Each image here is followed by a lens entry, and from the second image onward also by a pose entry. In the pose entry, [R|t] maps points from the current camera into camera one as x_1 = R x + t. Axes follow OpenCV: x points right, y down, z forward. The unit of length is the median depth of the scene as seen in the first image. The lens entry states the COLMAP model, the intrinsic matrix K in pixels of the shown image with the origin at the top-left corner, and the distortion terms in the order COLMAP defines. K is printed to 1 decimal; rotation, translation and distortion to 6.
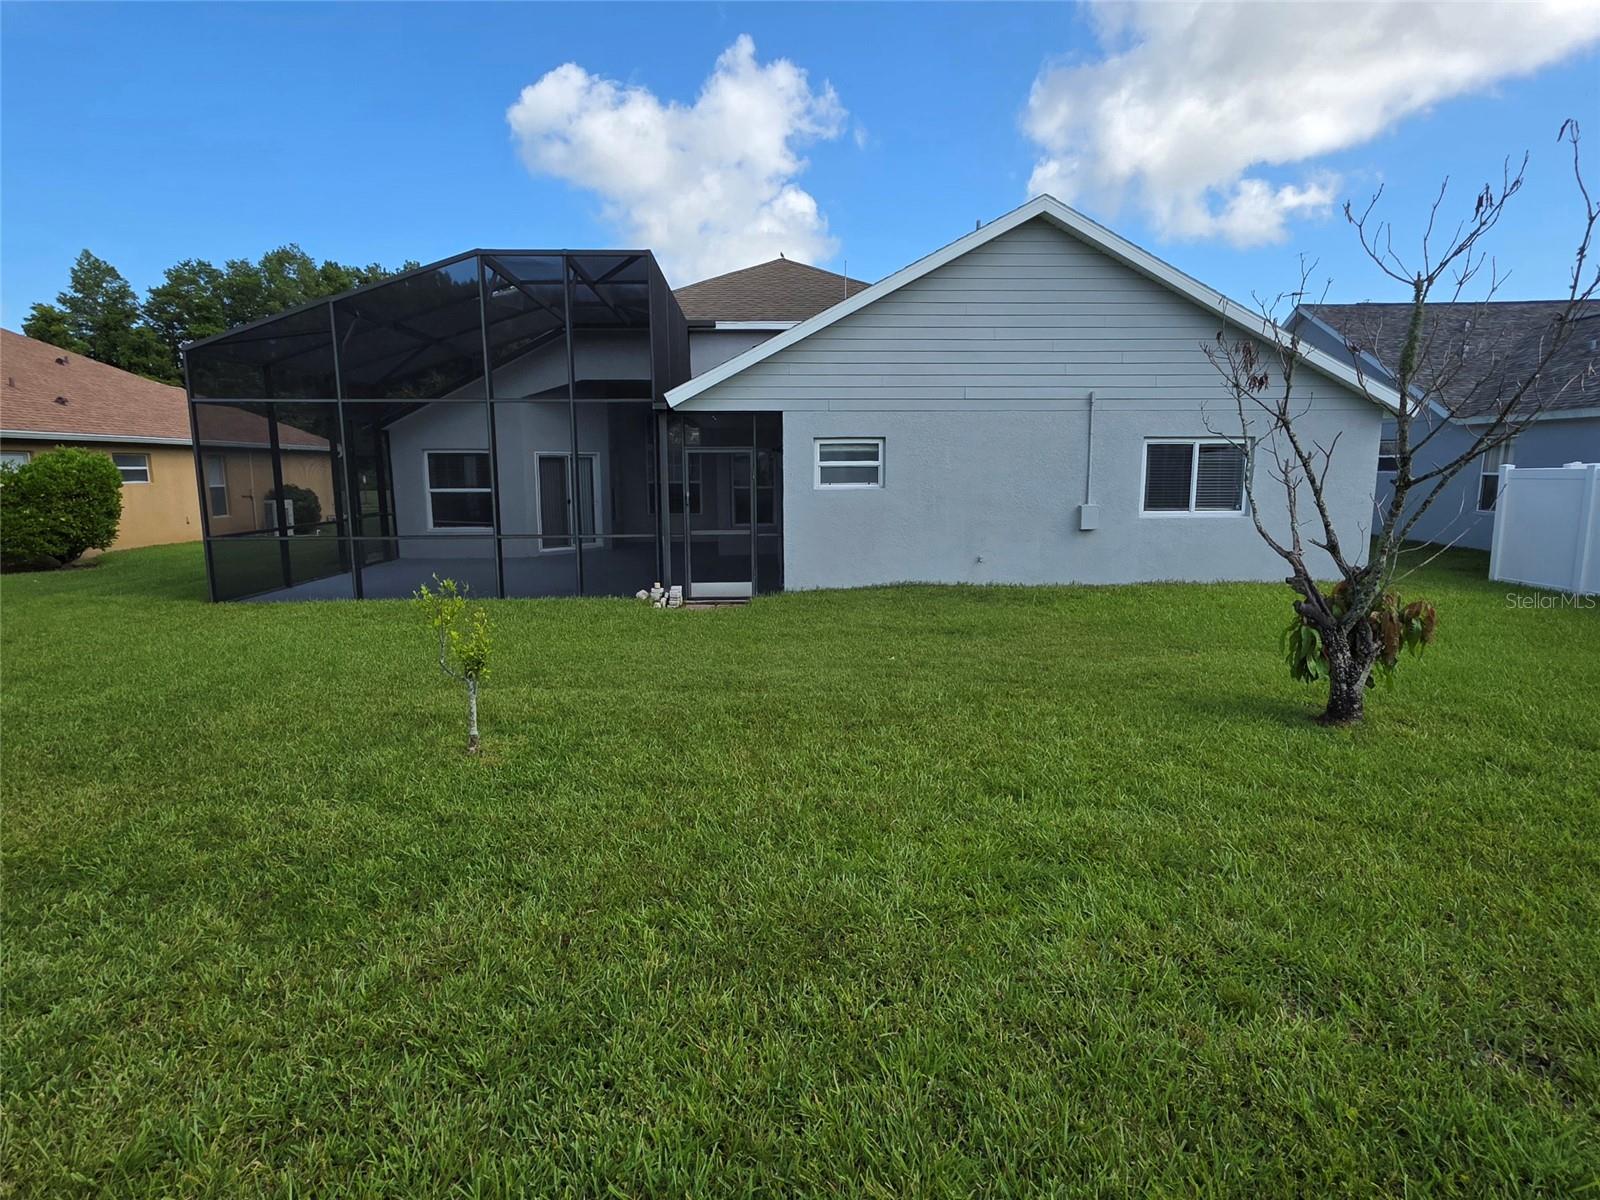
lens RADIAL K [[859.1, 0, 800.0], [0, 859.1, 600.0], [0, 0, 1]] dist [-0.002203, 0.000953]
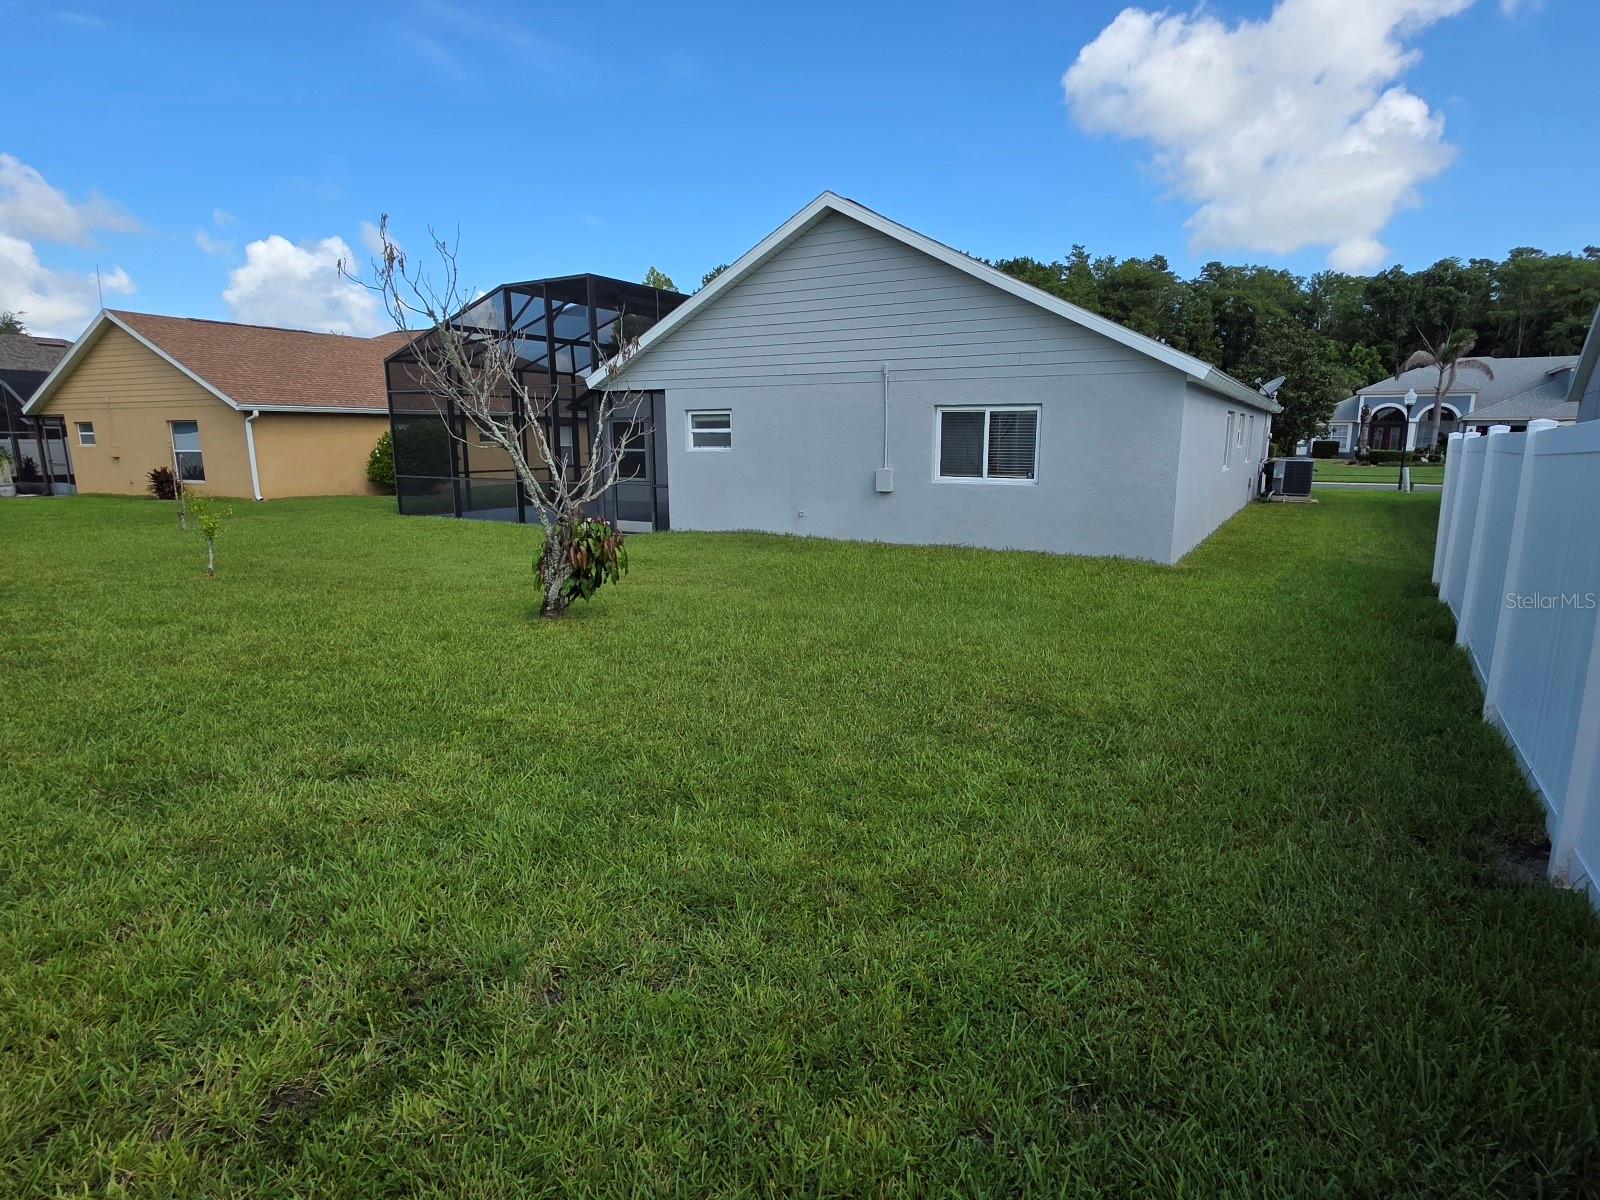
lens RADIAL K [[859.1, 0, 800.0], [0, 859.1, 600.0], [0, 0, 1]] dist [-0.002203, 0.000953]
pose [[0.839843, 0.106559, -0.532268, 0.841689], [-0.086739, 0.994288, 0.062193, -0.003871], [0.535855, -0.006064, 0.844288, 0.021337]]
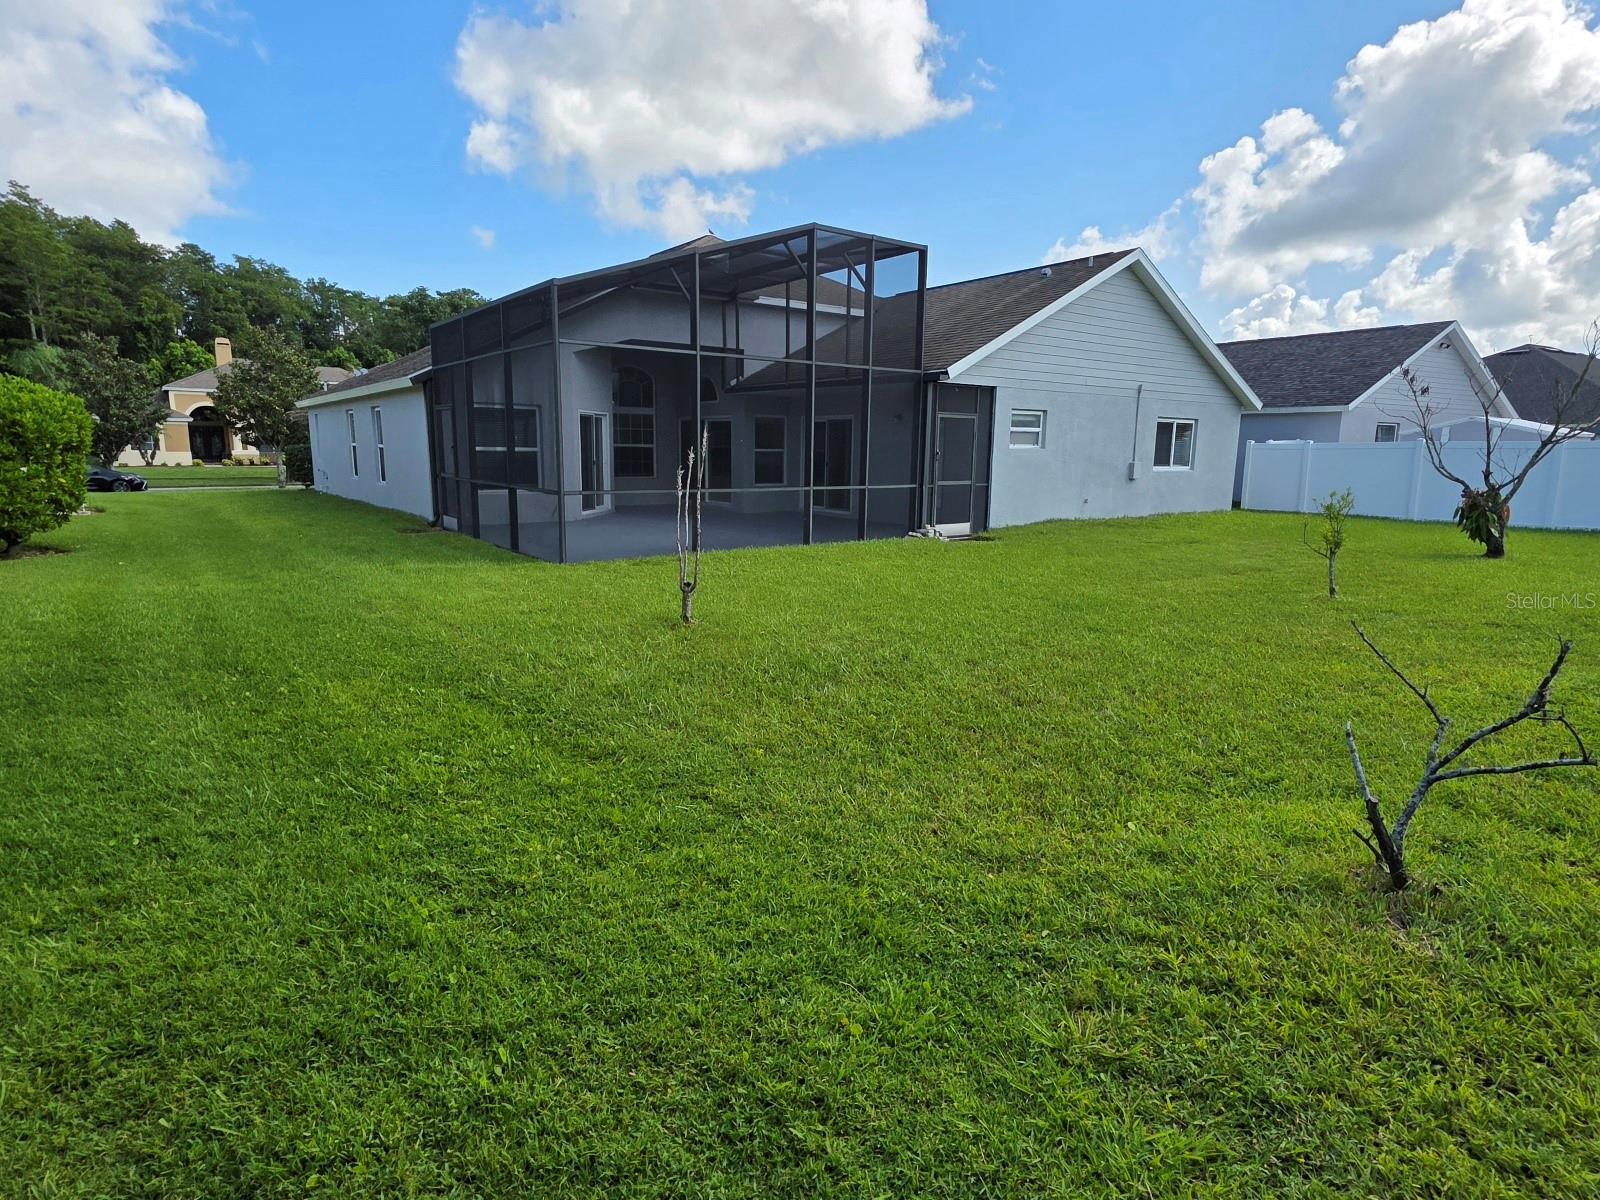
lens RADIAL K [[859.1, 0, 800.0], [0, 859.1, 600.0], [0, 0, 1]] dist [-0.002203, 0.000953]
pose [[0.830719, -0.084275, 0.550276, -0.963189], [0.068574, 0.996438, 0.049083, 0.012891], [-0.552453, -0.003039, 0.833539, 0.093400]]
